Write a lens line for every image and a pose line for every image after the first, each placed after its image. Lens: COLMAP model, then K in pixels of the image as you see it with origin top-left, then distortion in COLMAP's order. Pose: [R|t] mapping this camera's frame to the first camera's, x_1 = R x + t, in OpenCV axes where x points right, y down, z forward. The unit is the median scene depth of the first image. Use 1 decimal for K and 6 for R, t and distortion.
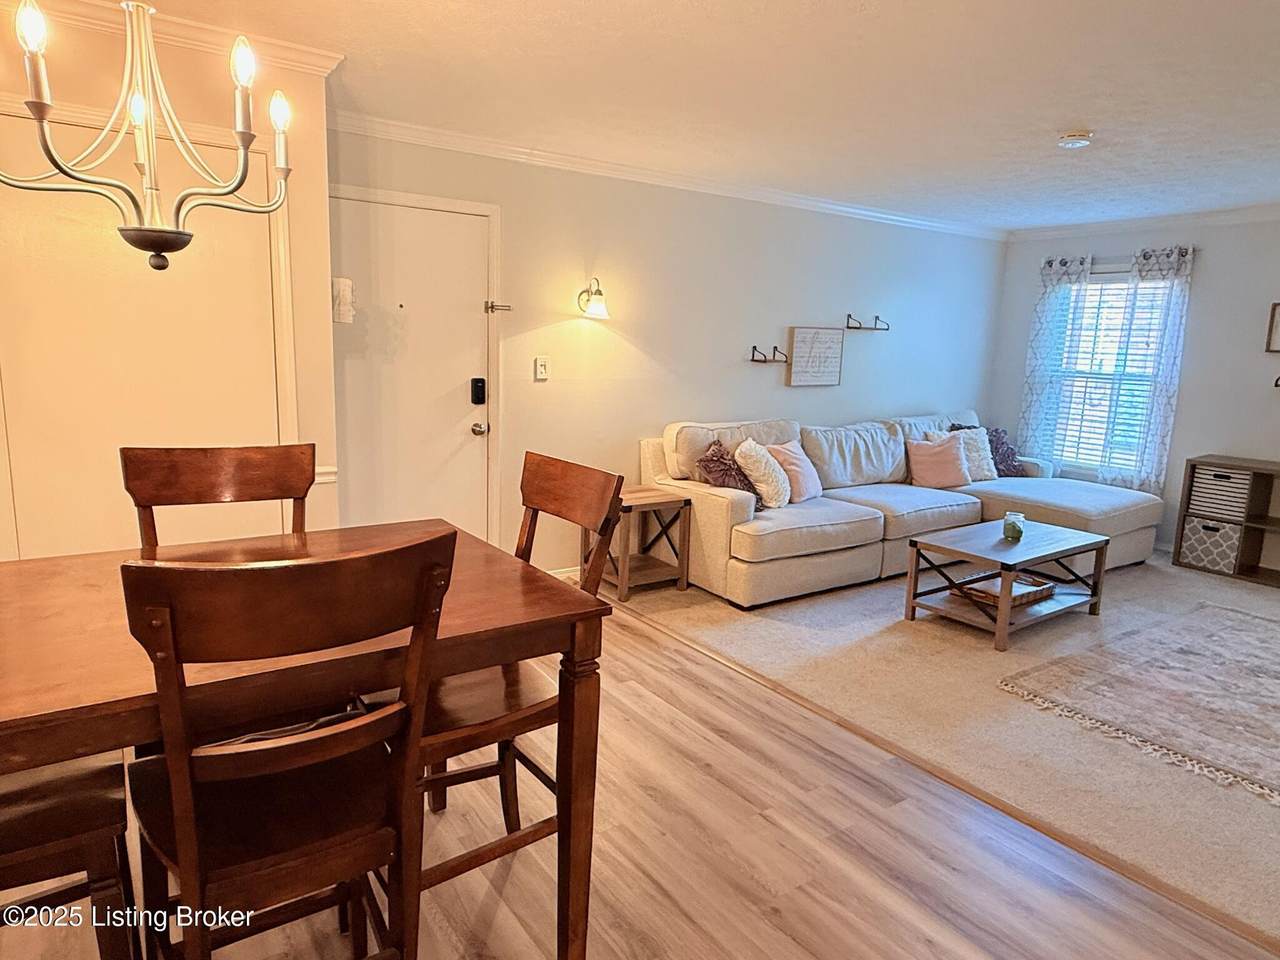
lens RADIAL K [[796.1, 0, 633.7], [0, 796.1, 480.6], [0, 0, 1]] dist [0.000612, -0.000344]
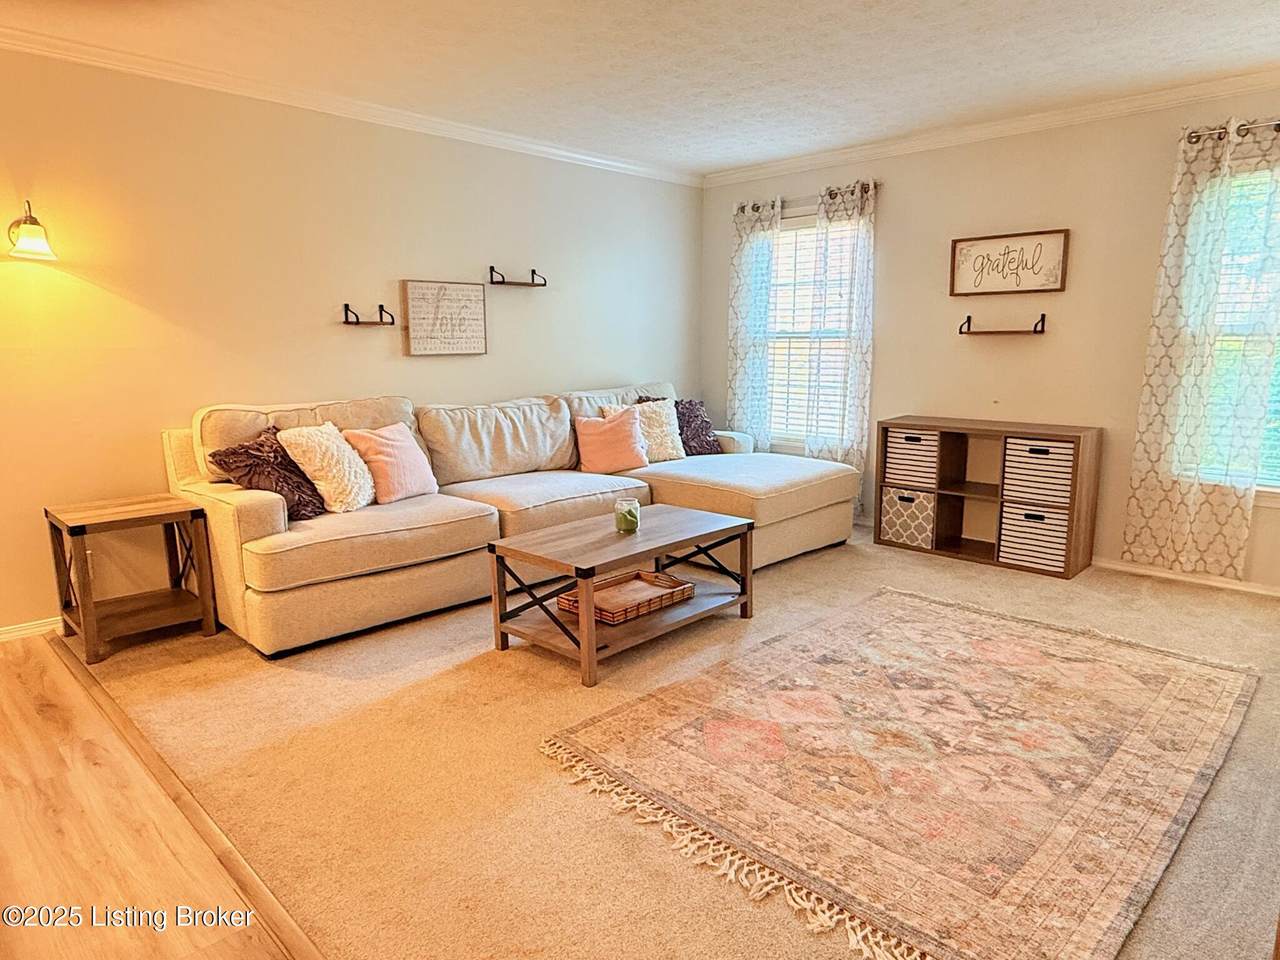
lens RADIAL K [[796.1, 0, 633.7], [0, 796.1, 480.6], [0, 0, 1]] dist [0.000612, -0.000344]
pose [[0.982520, -0.064438, 0.174647, 0.284308], [0.064658, 0.997898, 0.004434, 0.016943], [-0.174566, 0.006936, 0.984621, 0.194189]]
